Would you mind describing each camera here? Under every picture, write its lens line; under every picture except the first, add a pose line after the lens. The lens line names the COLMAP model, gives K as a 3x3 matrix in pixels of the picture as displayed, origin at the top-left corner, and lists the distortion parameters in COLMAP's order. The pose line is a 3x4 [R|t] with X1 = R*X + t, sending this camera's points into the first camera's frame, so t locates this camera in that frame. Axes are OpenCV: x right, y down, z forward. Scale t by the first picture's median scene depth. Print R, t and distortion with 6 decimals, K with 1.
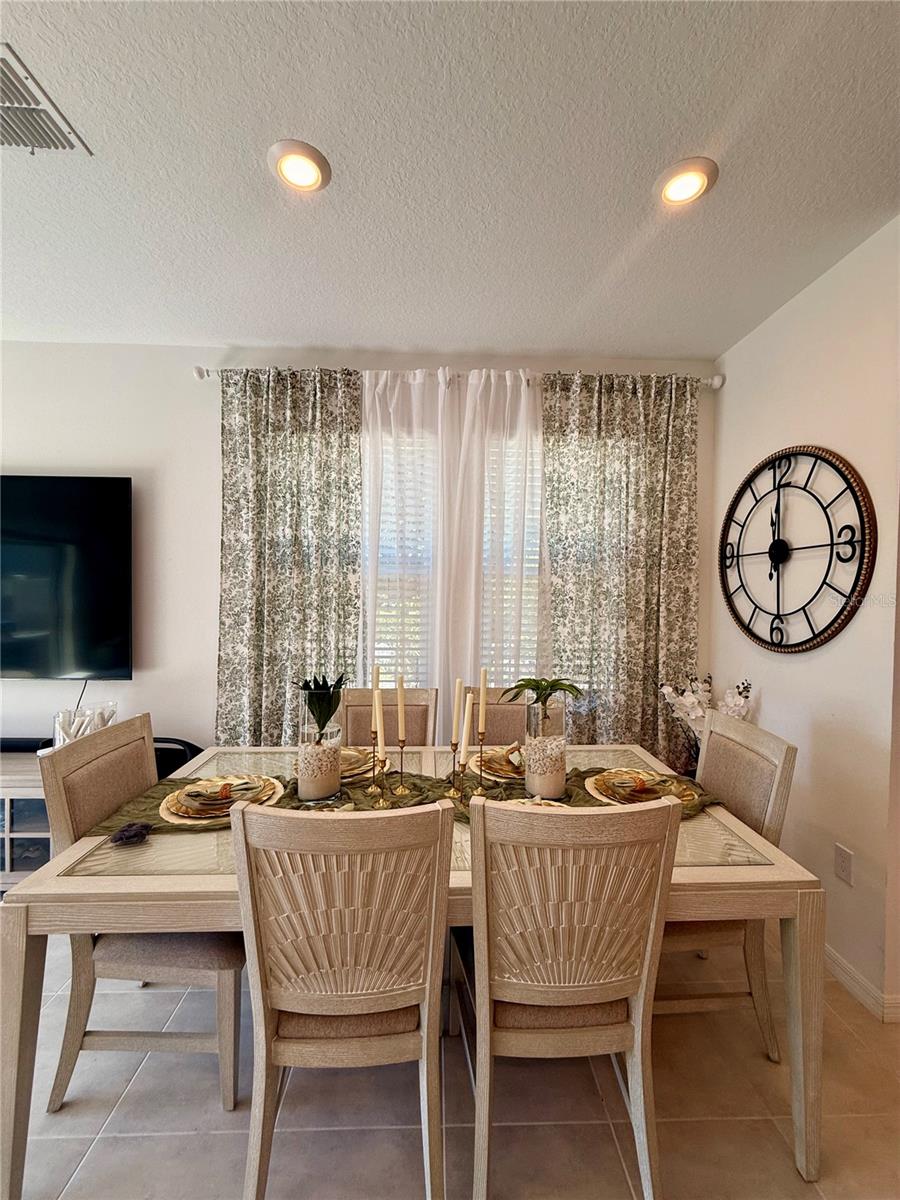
lens RADIAL K [[483.0, 0, 452.7], [0, 483.0, 595.7], [0, 0, 1]] dist [0.000881, 0.000505]
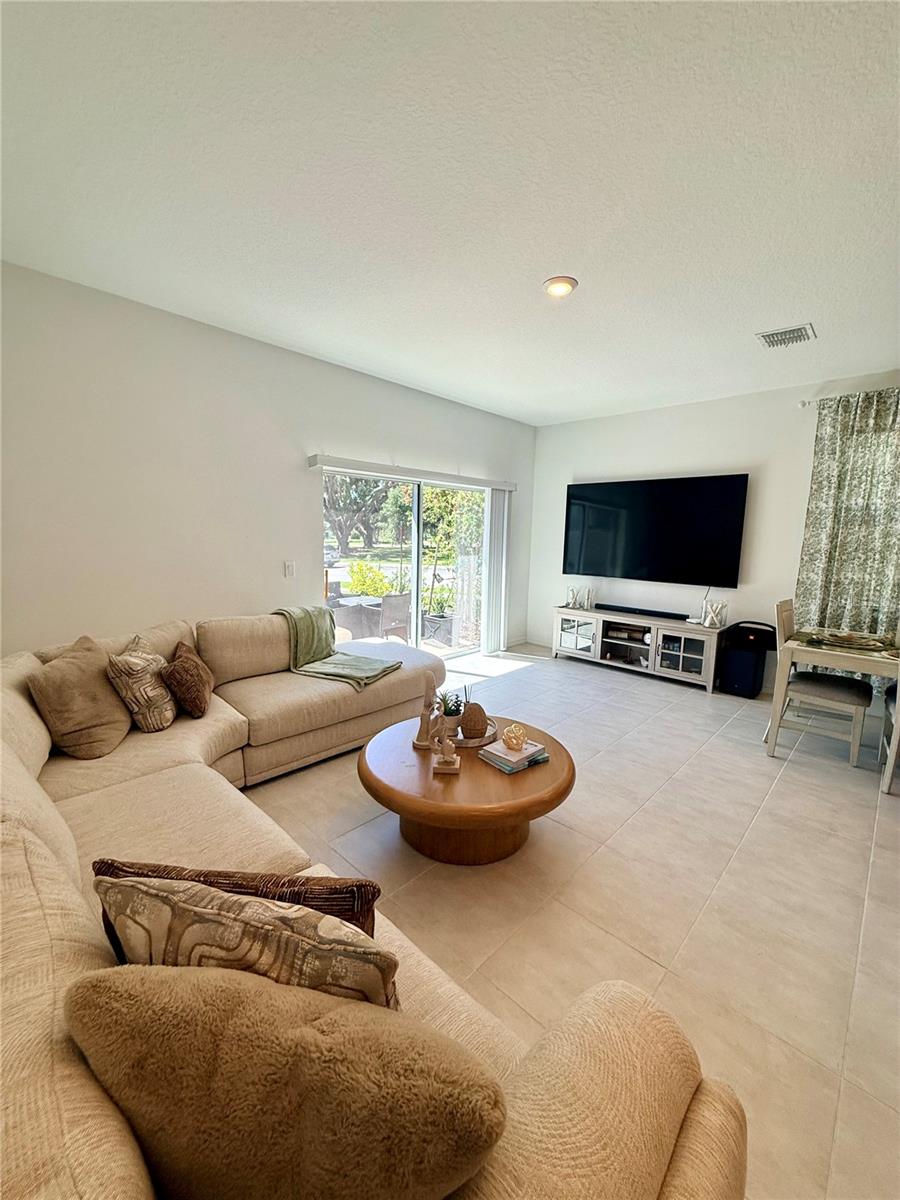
lens RADIAL K [[483.0, 0, 451.4], [0, 483.0, 598.9], [0, 0, 1]] dist [0.000881, 0.000505]
pose [[0.704913, 0.099877, -0.702227, -0.148474], [-0.026003, 0.993010, 0.115133, 0.032654], [0.708817, -0.062899, 0.702582, -1.013876]]
